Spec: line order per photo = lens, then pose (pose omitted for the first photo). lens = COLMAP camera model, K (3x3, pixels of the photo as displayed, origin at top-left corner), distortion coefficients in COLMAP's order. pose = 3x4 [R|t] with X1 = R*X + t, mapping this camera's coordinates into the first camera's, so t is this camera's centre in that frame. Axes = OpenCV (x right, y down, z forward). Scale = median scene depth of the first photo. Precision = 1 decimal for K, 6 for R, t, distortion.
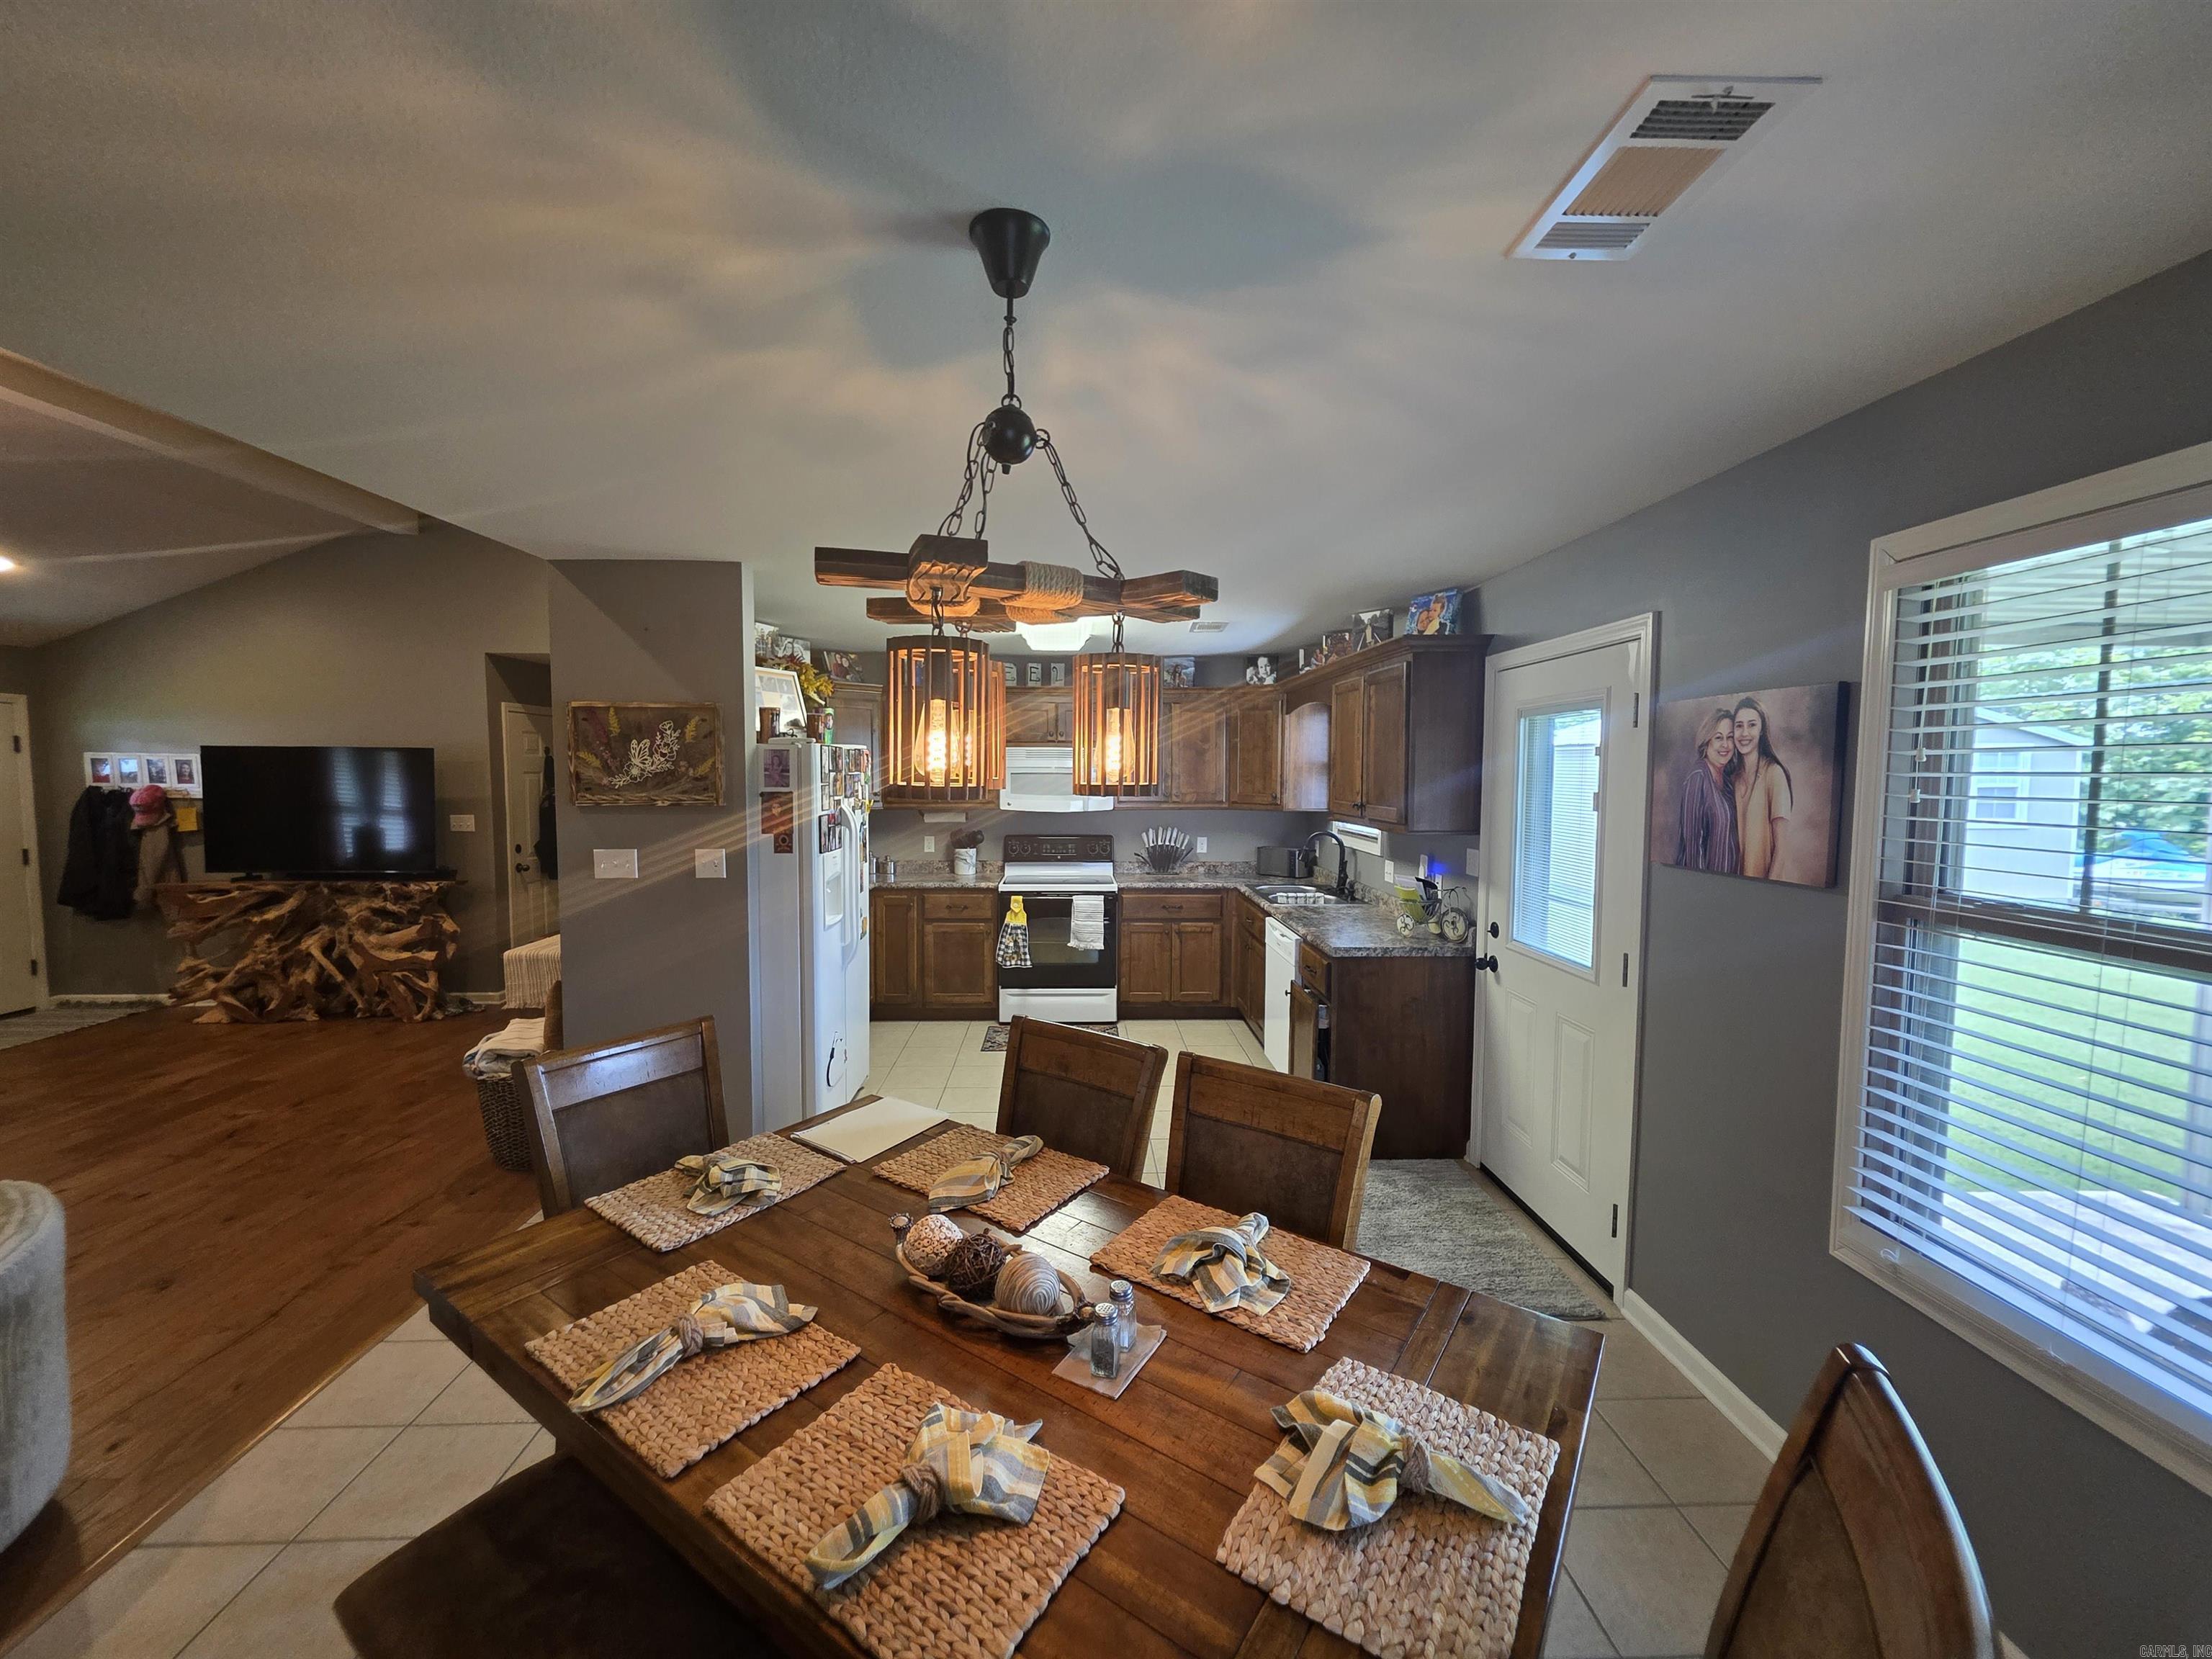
lens RADIAL K [[882.3, 0, 1104.6], [0, 882.3, 821.1], [0, 0, 1]] dist [0.000039, -0.000368]
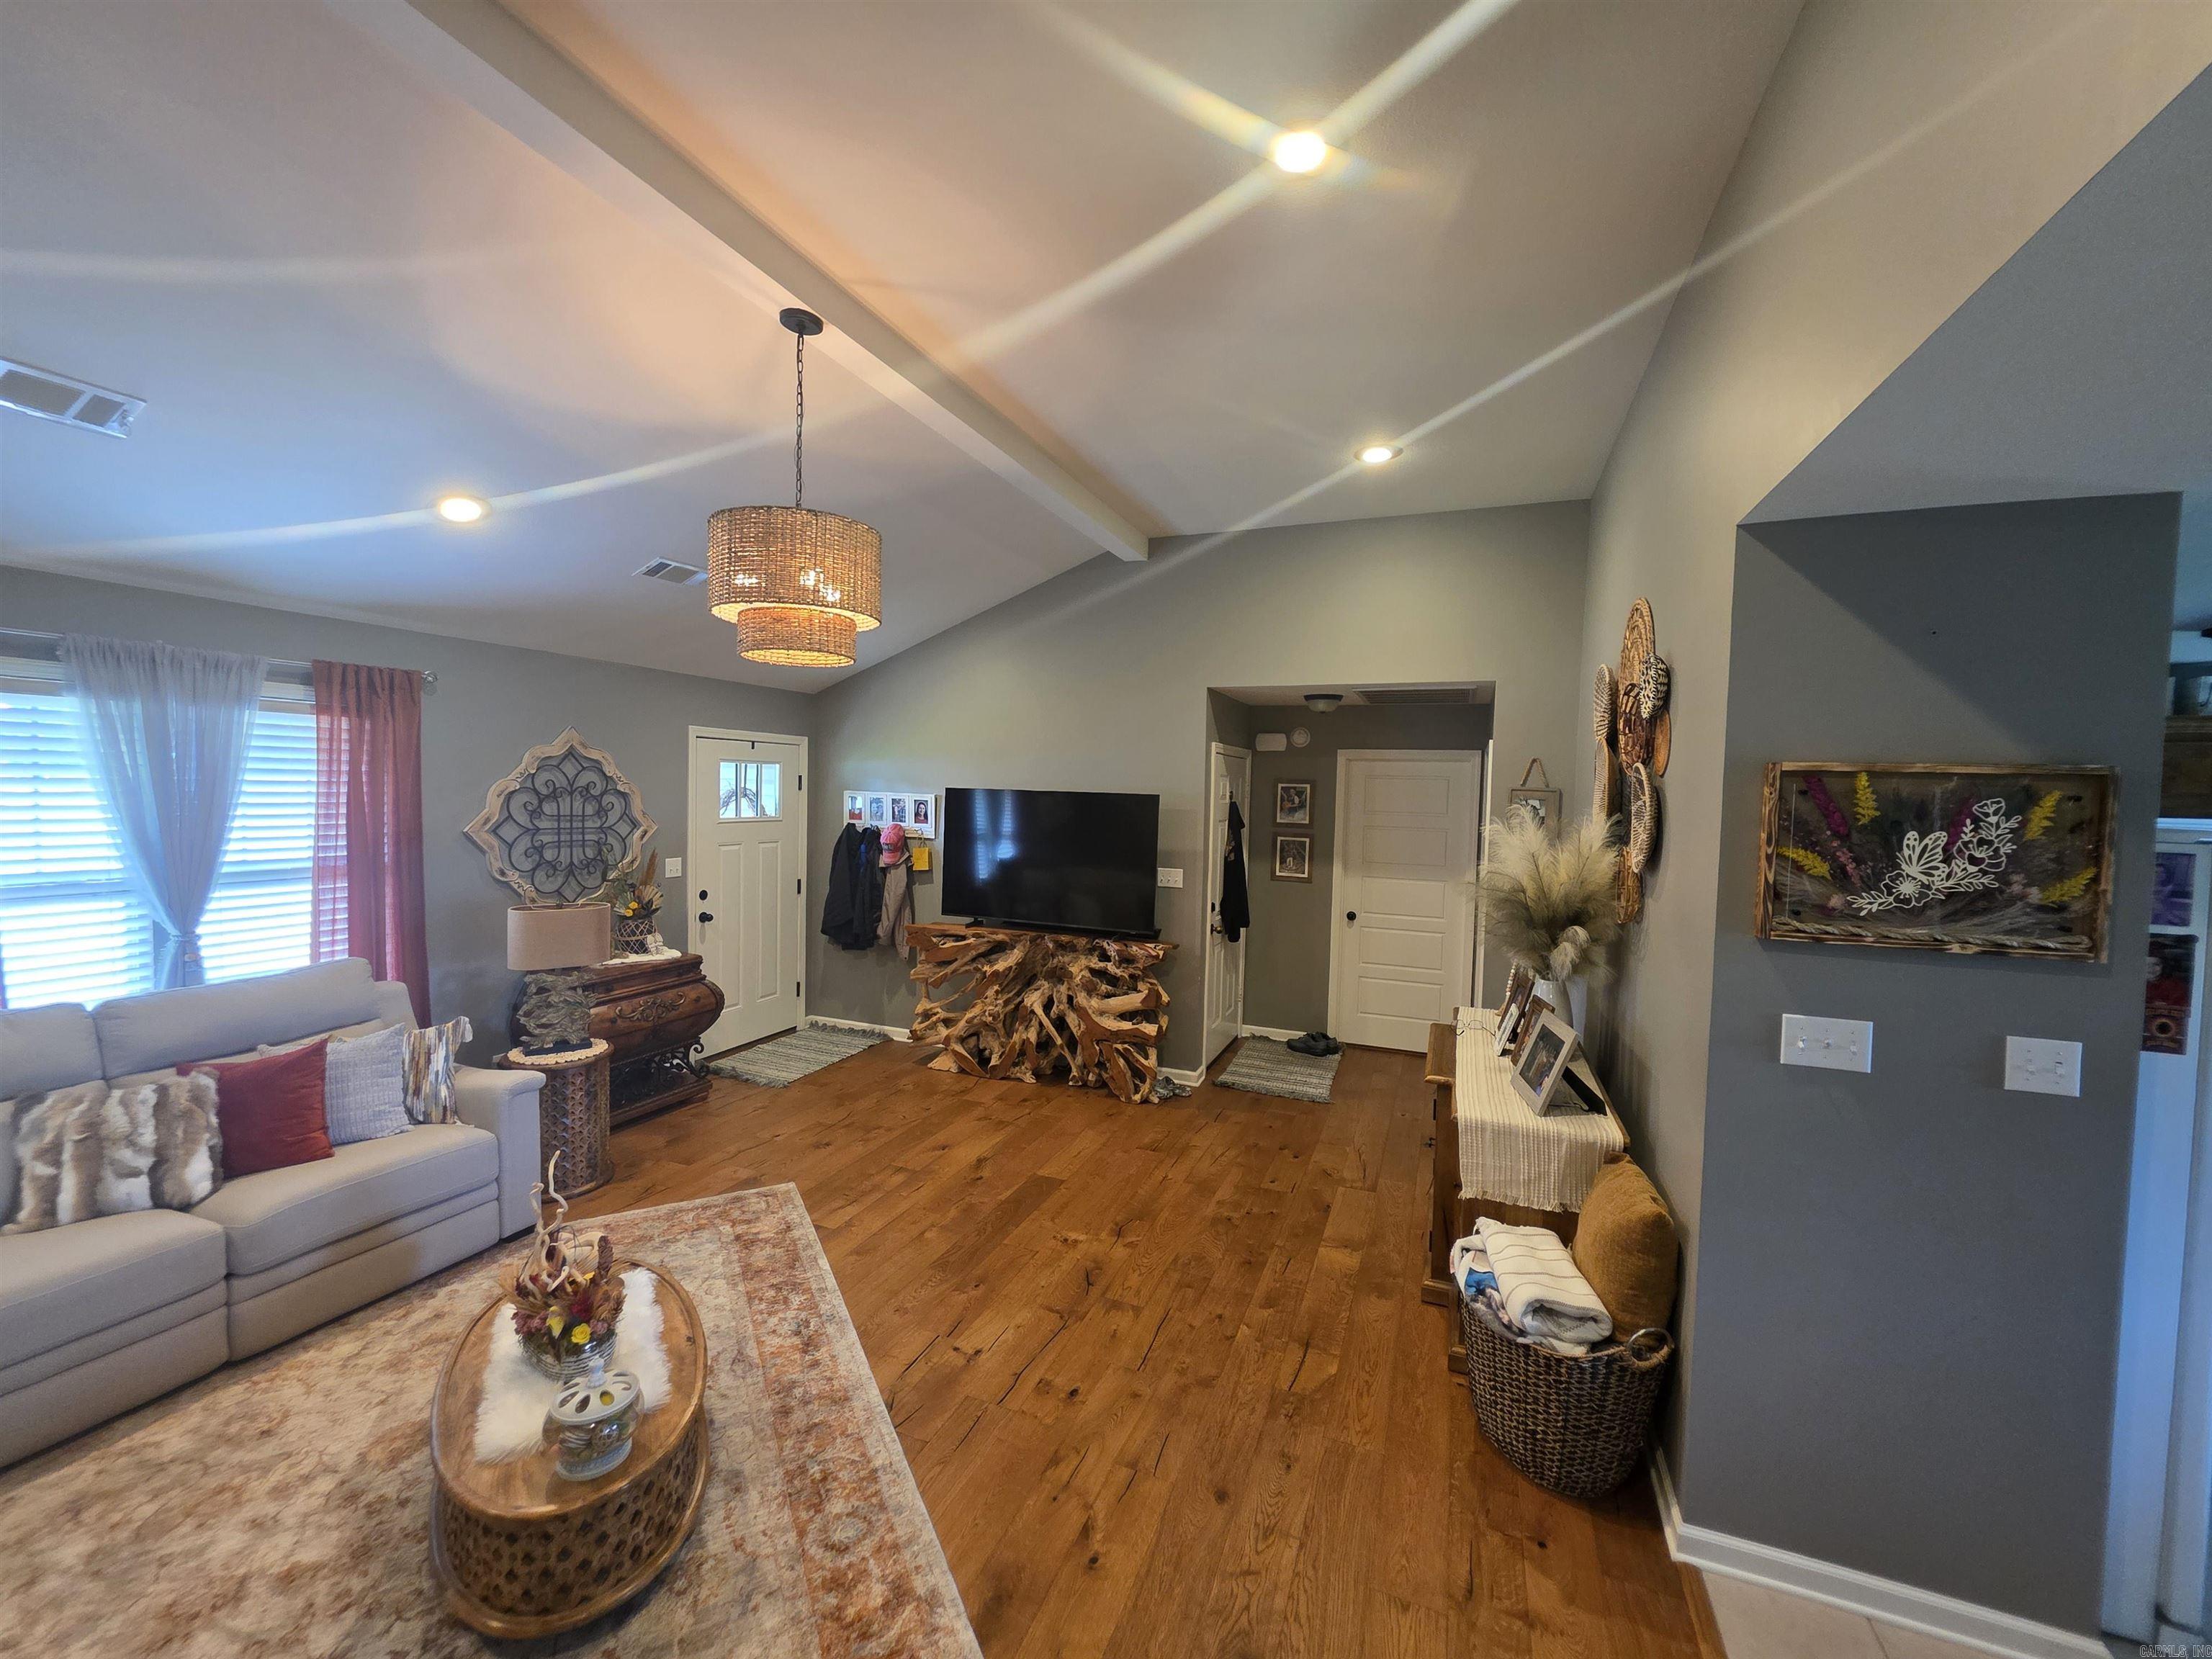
lens RADIAL K [[883.5, 0, 1106.0], [0, 883.5, 824.8], [0, 0, 1]] dist [0.001530, -0.000654]
pose [[0.911341, 0.036766, -0.410008, -0.642951], [-0.046319, 0.998837, -0.013388, -0.054734], [0.409039, 0.031193, 0.911984, 0.240251]]
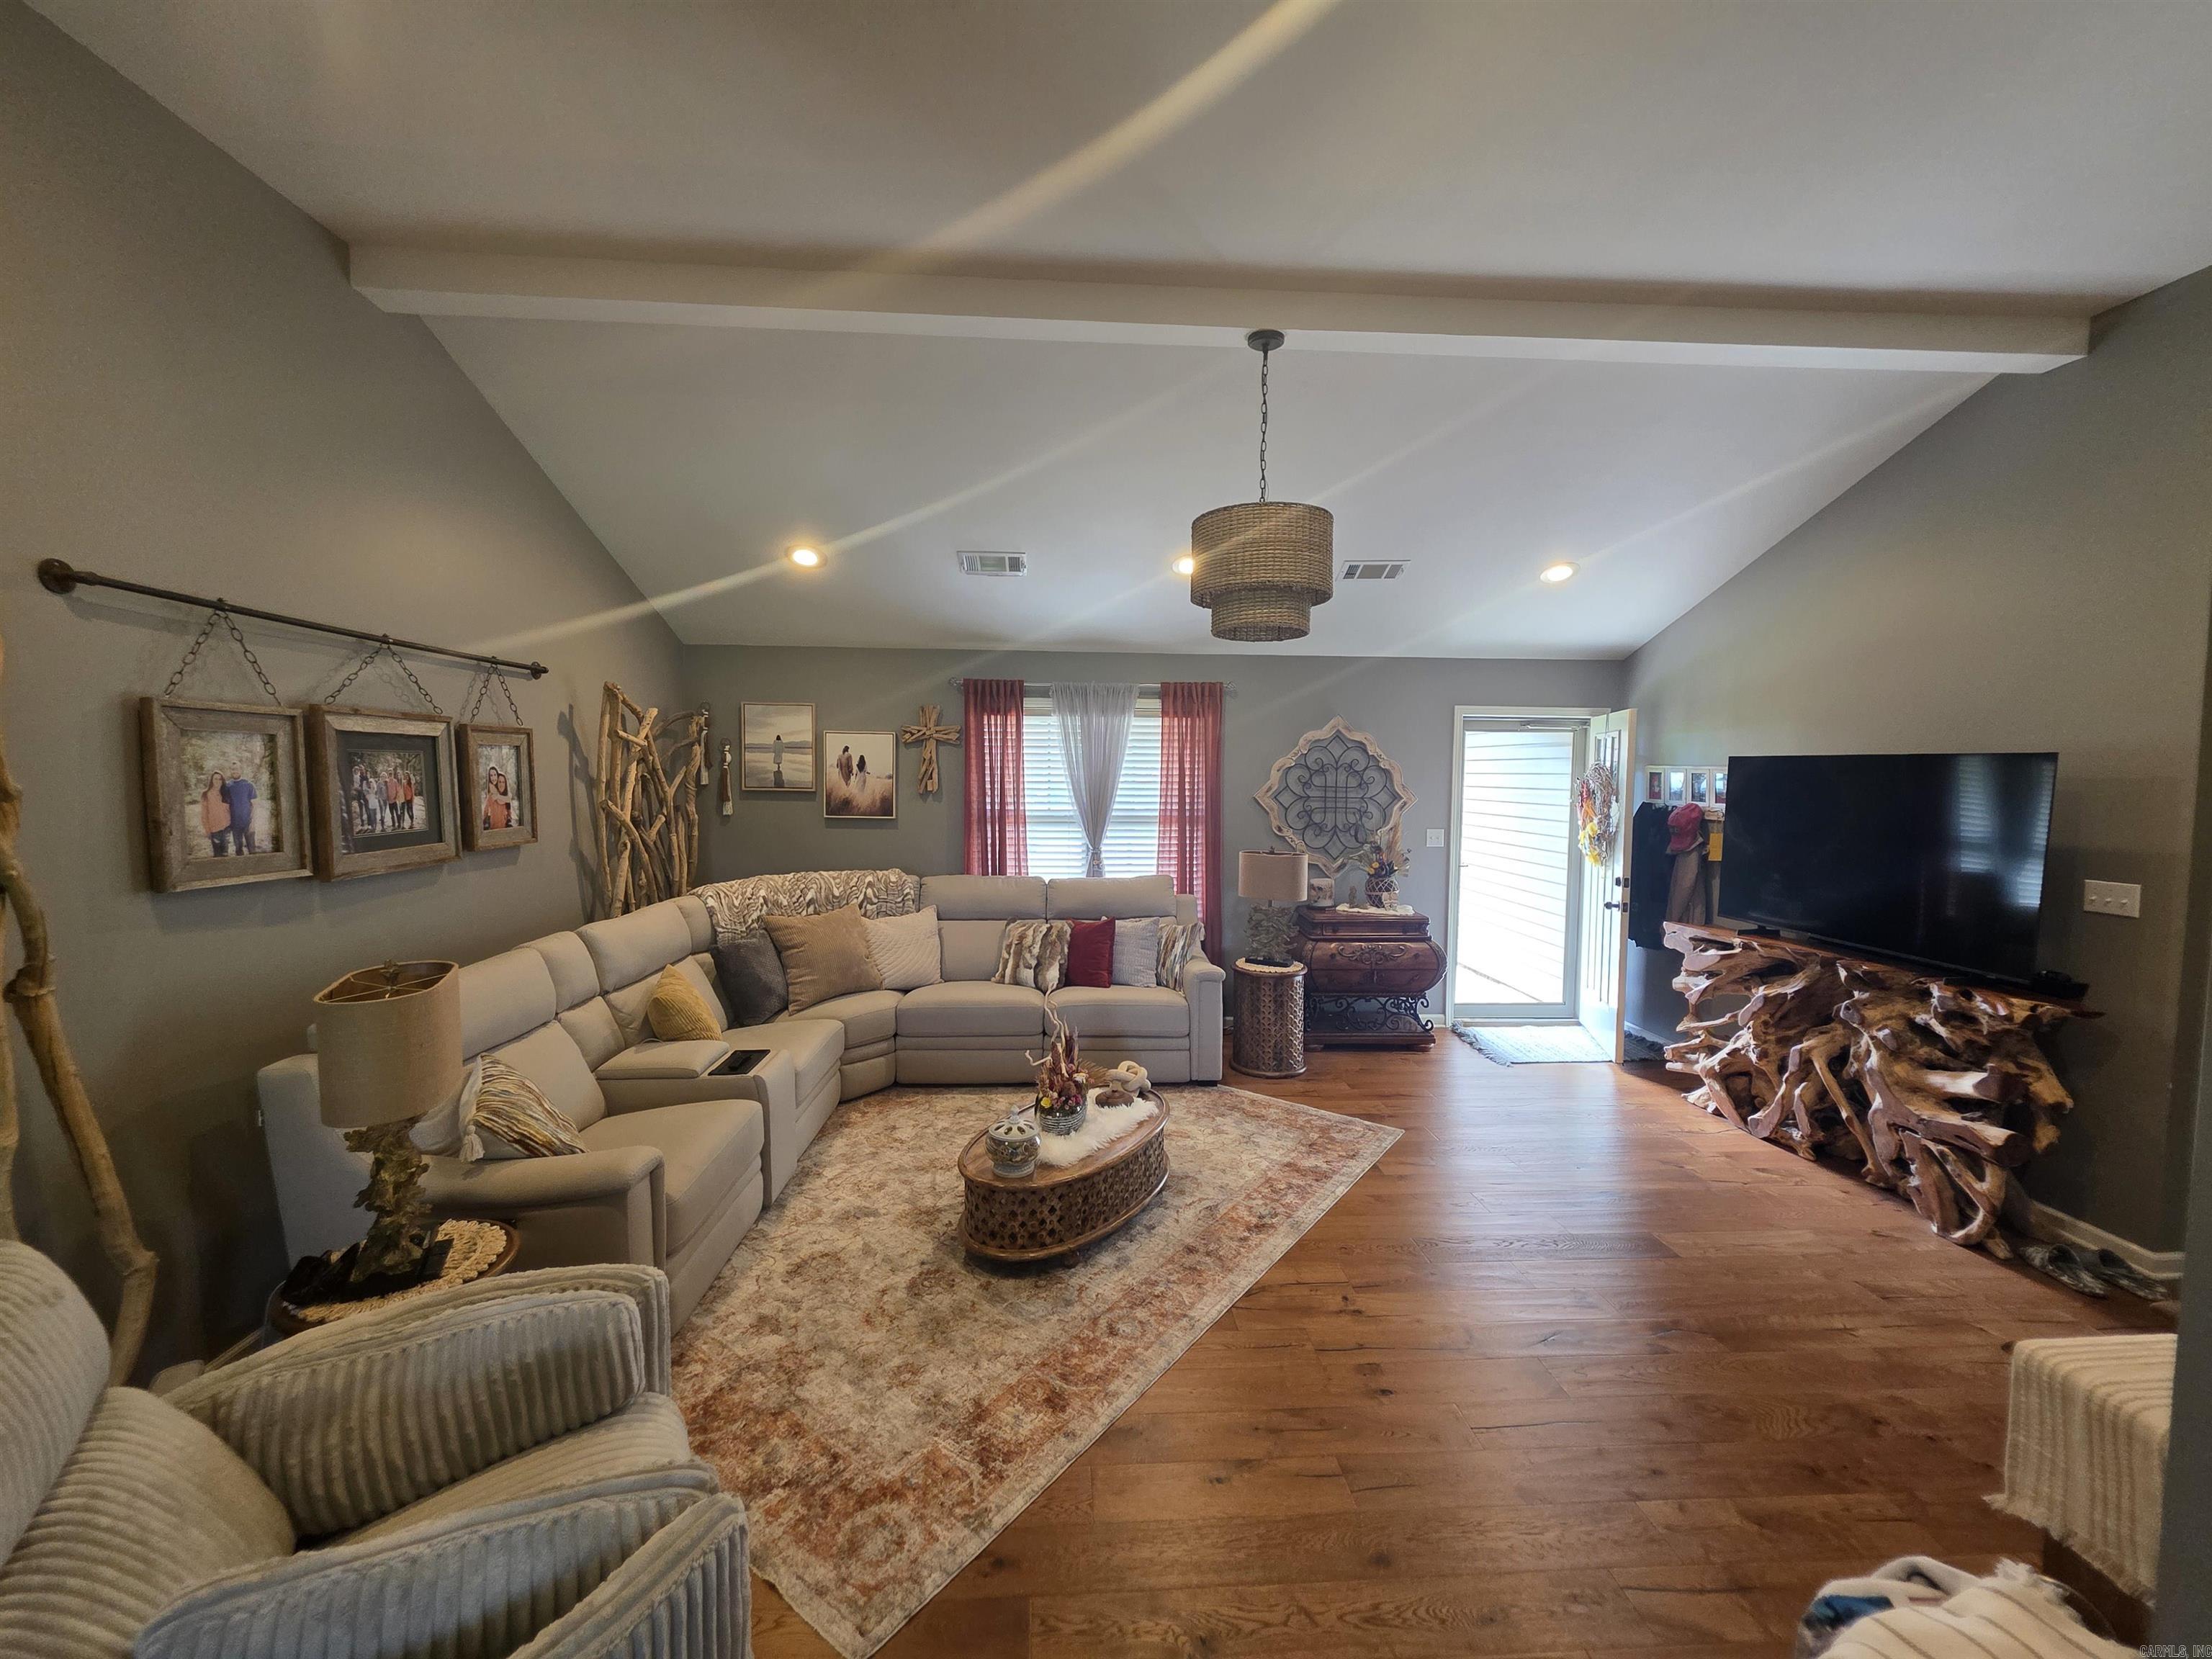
lens RADIAL K [[879.2, 0, 1103.9], [0, 879.2, 827.4], [0, 0, 1]] dist [0.001833, -0.000379]
pose [[0.019083, 0.062107, -0.997887, -0.351955], [-0.067037, 0.995902, 0.060702, -0.046241], [0.997568, 0.065737, 0.023168, 0.611501]]
